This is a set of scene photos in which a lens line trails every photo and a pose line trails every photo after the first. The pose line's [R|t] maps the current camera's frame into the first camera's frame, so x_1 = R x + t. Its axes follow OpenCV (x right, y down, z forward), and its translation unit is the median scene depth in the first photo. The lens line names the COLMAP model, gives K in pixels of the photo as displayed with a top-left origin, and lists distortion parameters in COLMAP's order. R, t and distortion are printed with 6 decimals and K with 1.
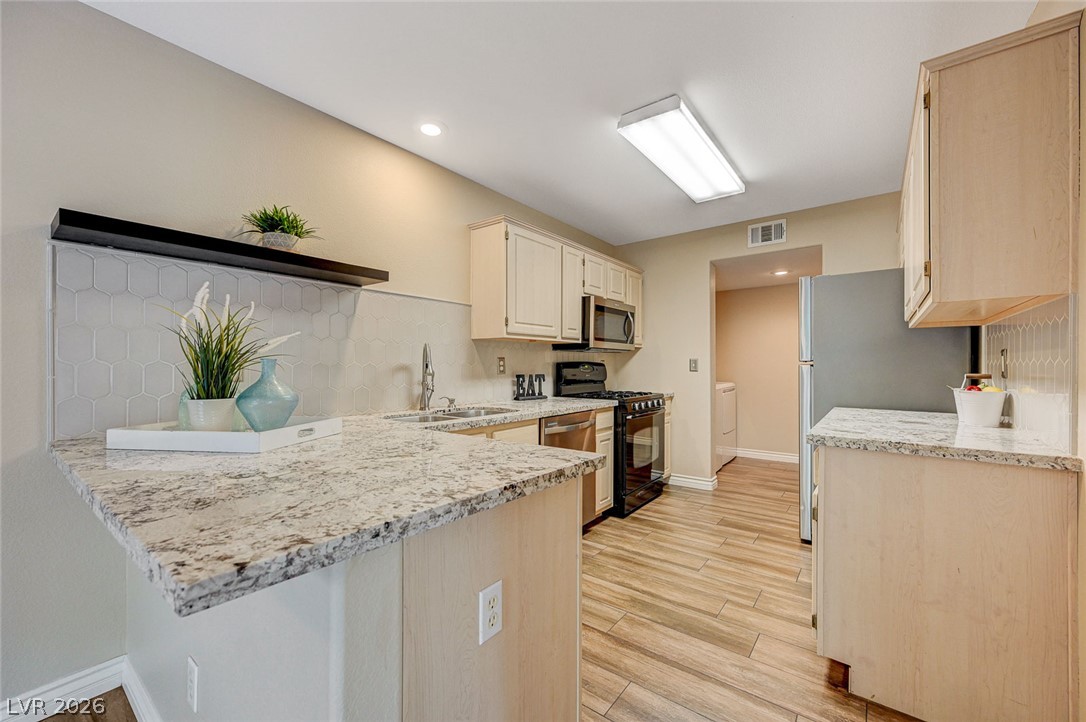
lens RADIAL K [[429.1, 0, 544.5], [0, 429.1, 364.5], [0, 0, 1]] dist [0.002302, 0.000711]
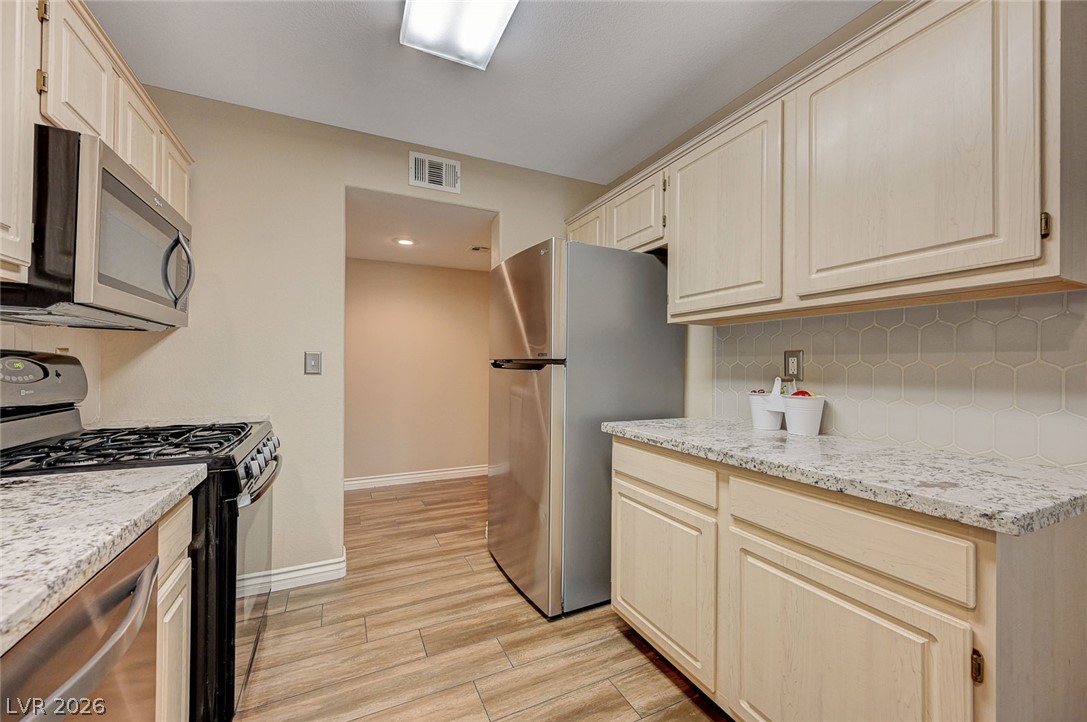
lens RADIAL K [[429.5, 0, 548.1], [0, 429.5, 366.3], [0, 0, 1]] dist [0.002302, 0.000711]
pose [[0.445296, 0.002914, 0.895379, -0.024136], [-0.009296, 0.999956, 0.001369, 0.002743], [-0.895335, -0.008933, 0.445303, 0.717578]]
